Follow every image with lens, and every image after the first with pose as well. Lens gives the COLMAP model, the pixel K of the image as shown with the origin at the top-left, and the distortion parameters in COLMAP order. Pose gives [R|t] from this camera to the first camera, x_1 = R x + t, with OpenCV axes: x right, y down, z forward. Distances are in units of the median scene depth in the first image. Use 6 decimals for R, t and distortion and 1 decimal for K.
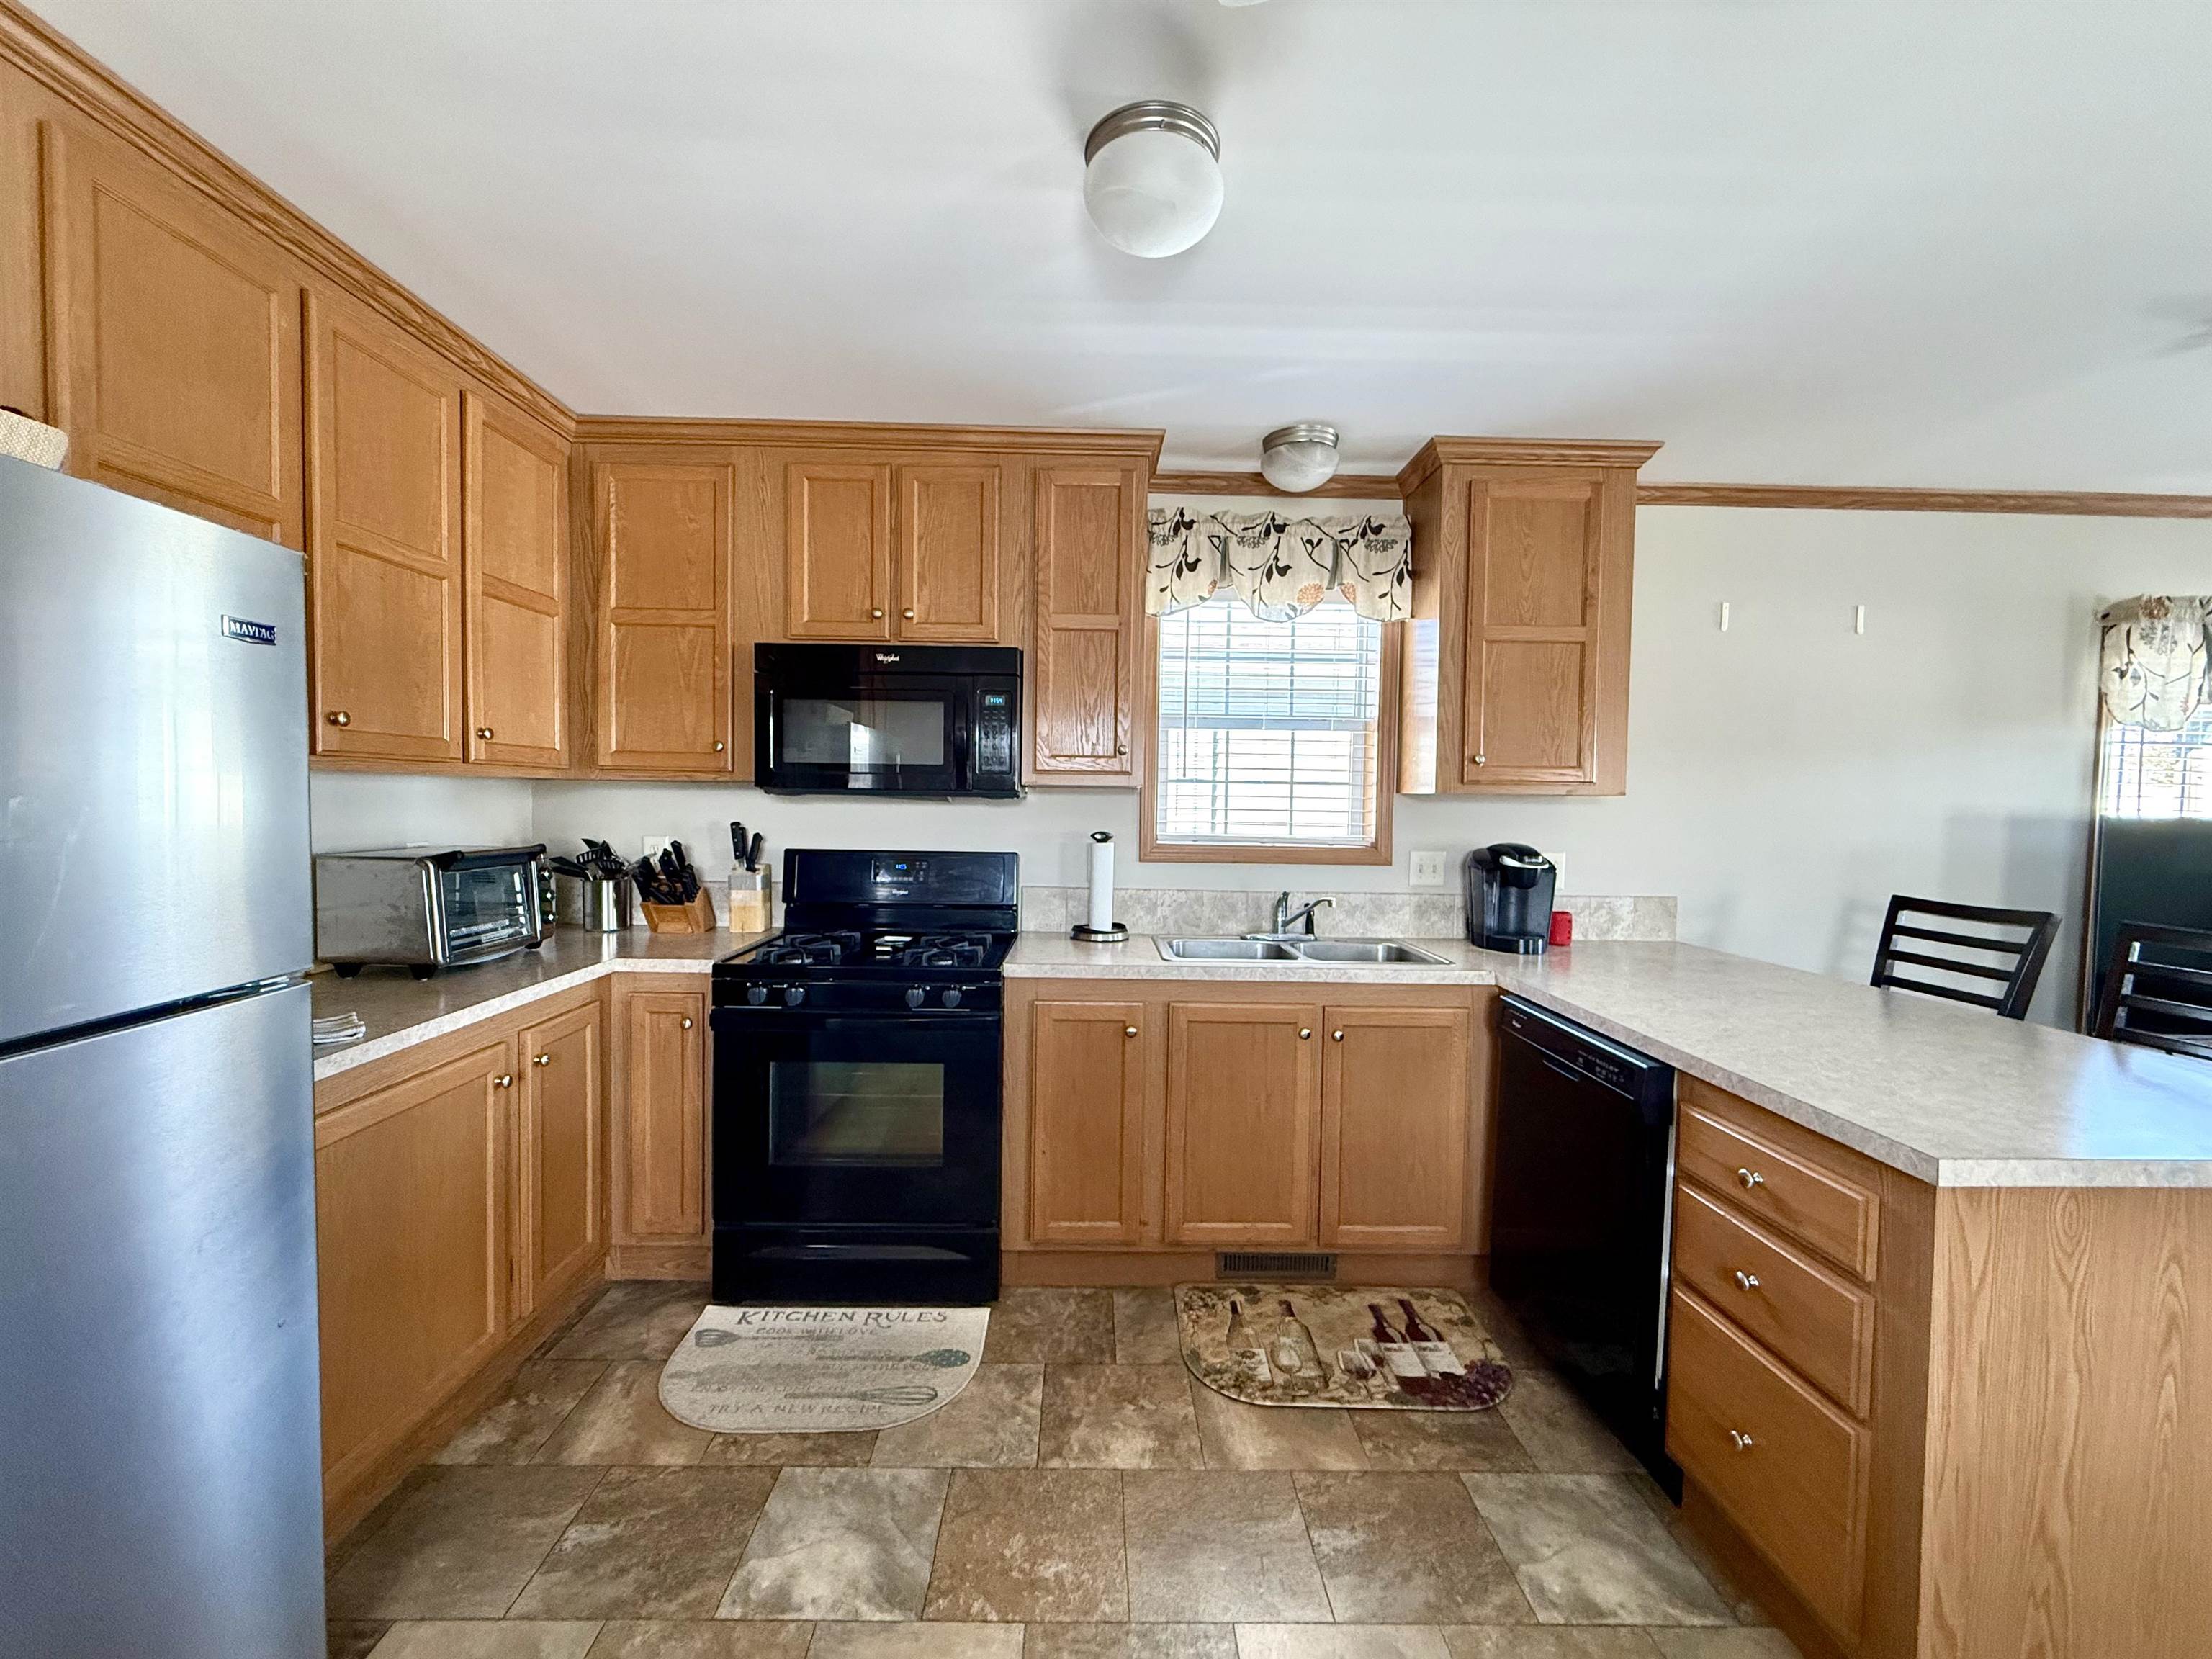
lens RADIAL K [[880.9, 0, 1100.2], [0, 880.9, 830.9], [0, 0, 1]] dist [0.000049, -0.000081]
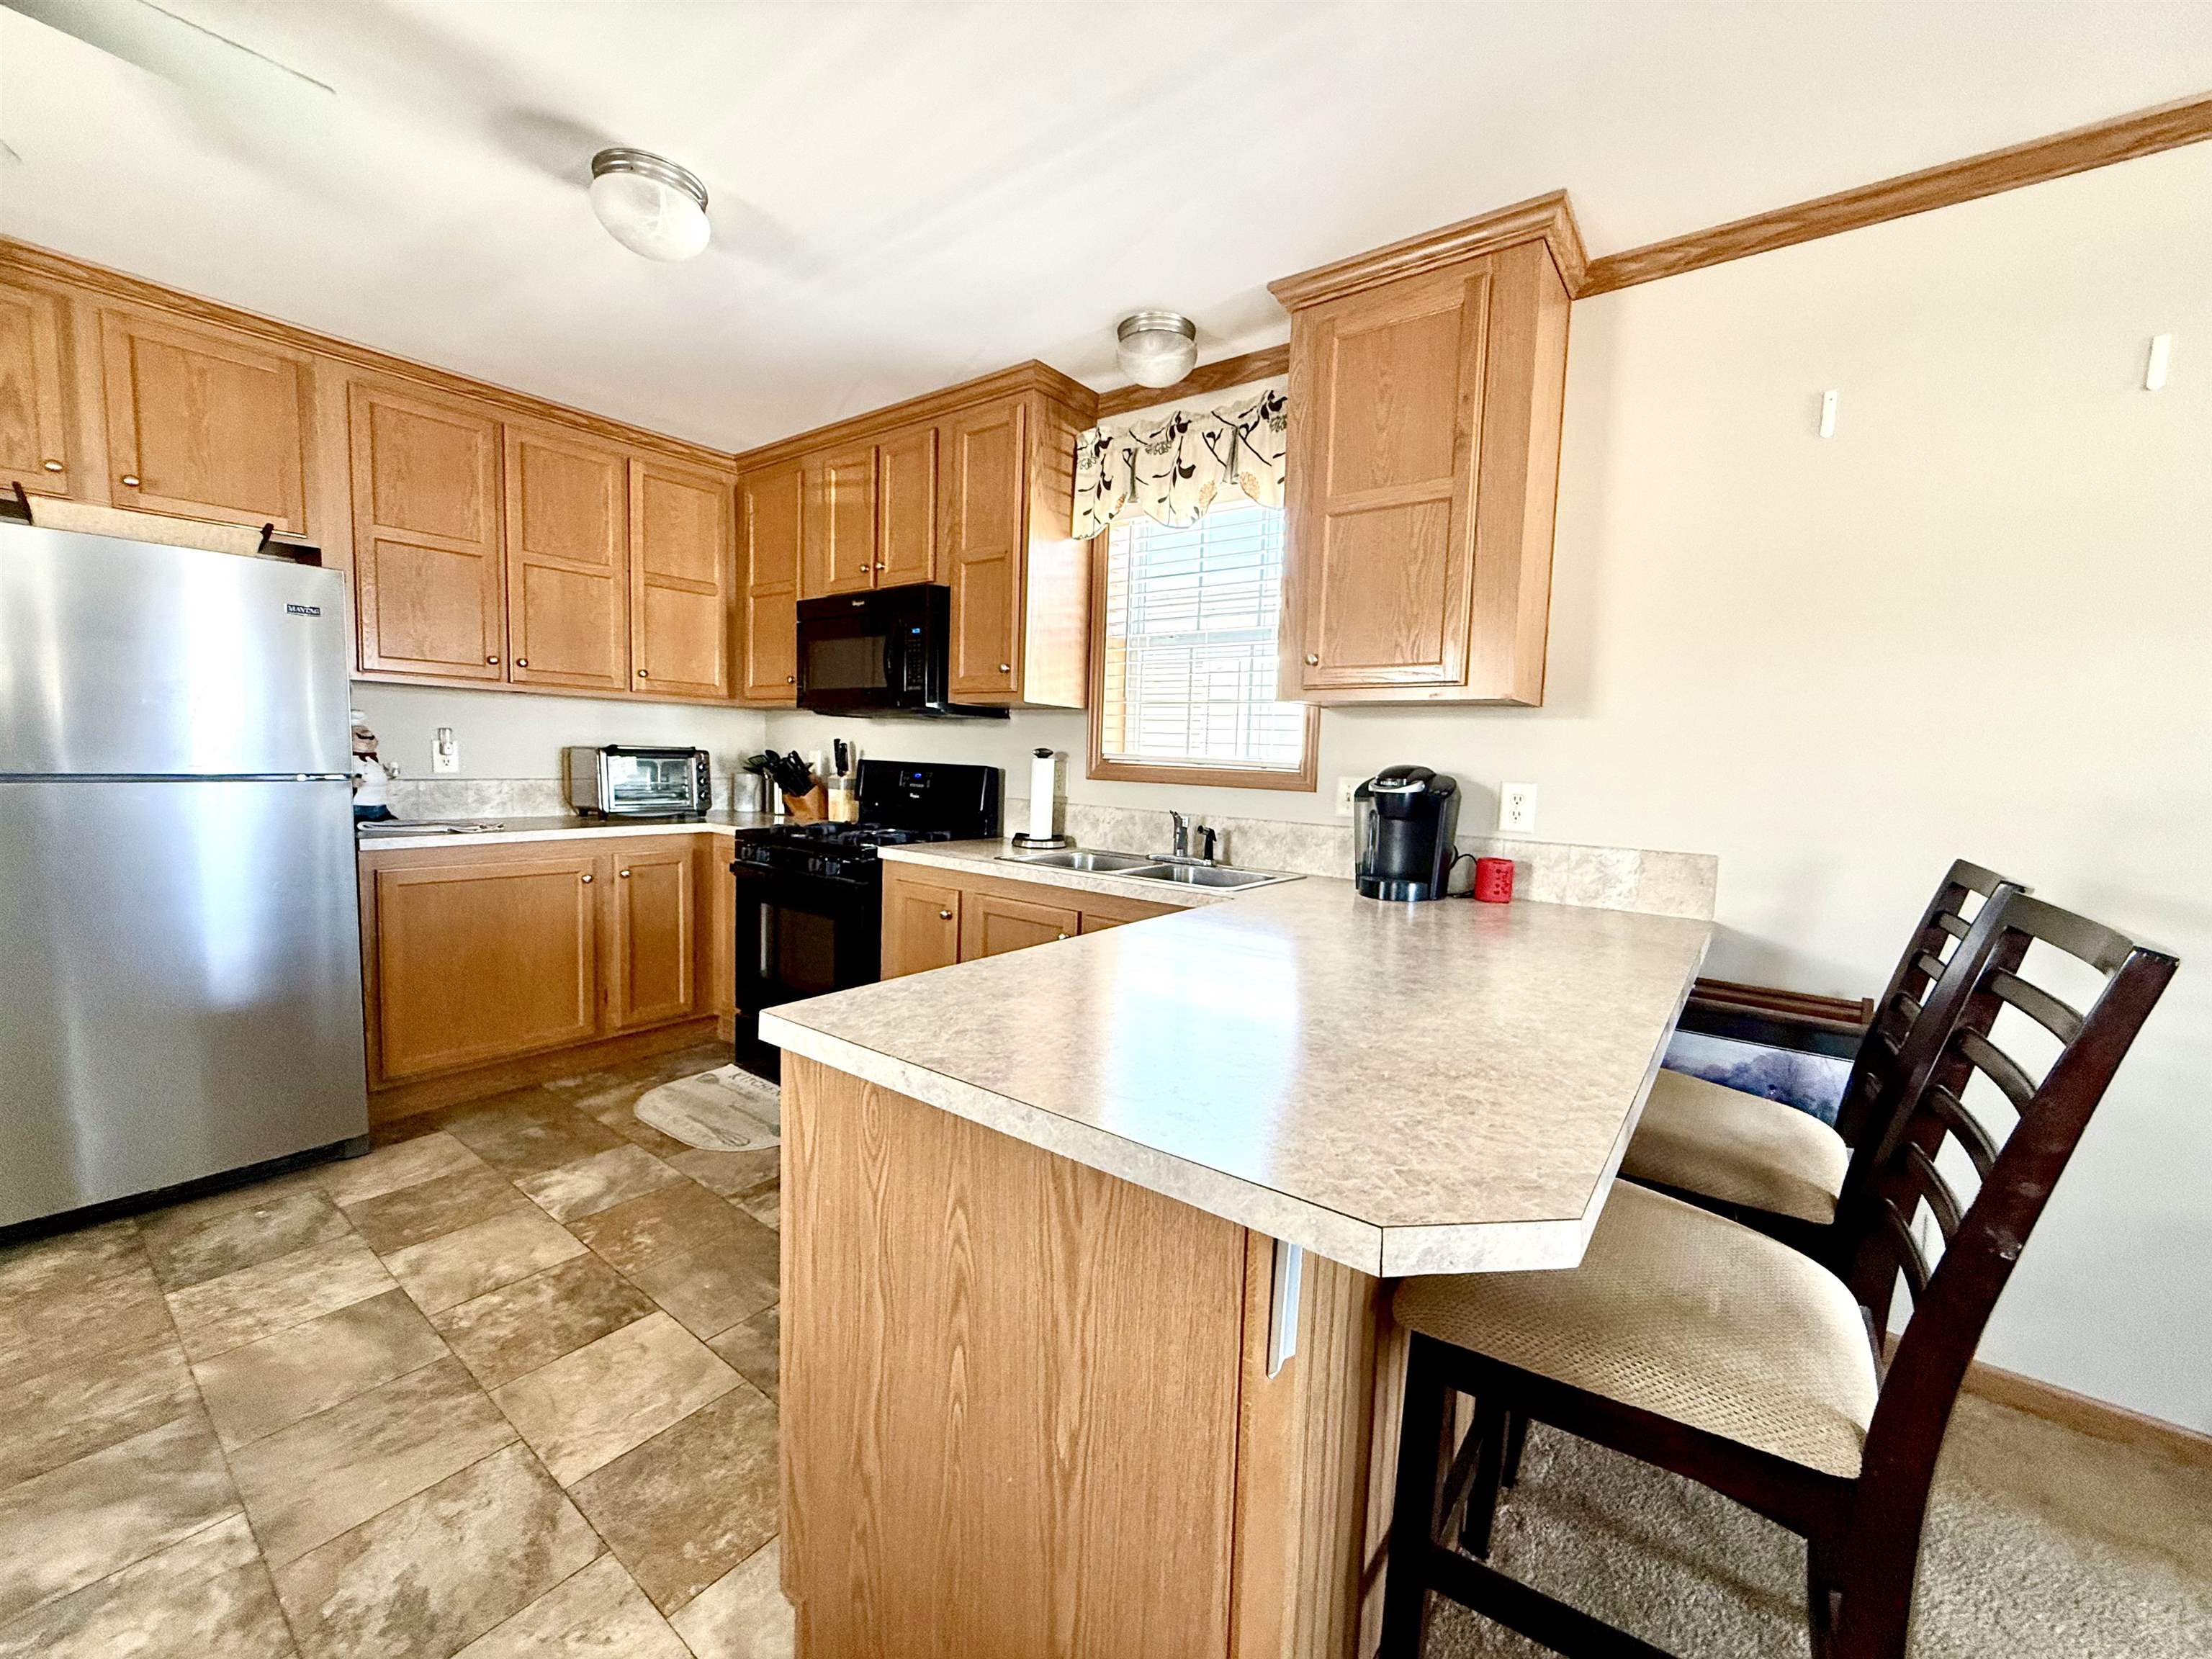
lens RADIAL K [[880.9, 0, 1100.2], [0, 880.9, 830.9], [0, 0, 1]] dist [0.000049, -0.000081]
pose [[0.785916, 0.065315, -0.614873, 0.803316], [-0.043744, 0.997787, 0.050078, 0.049520], [0.616783, -0.012460, 0.787034, 0.209102]]
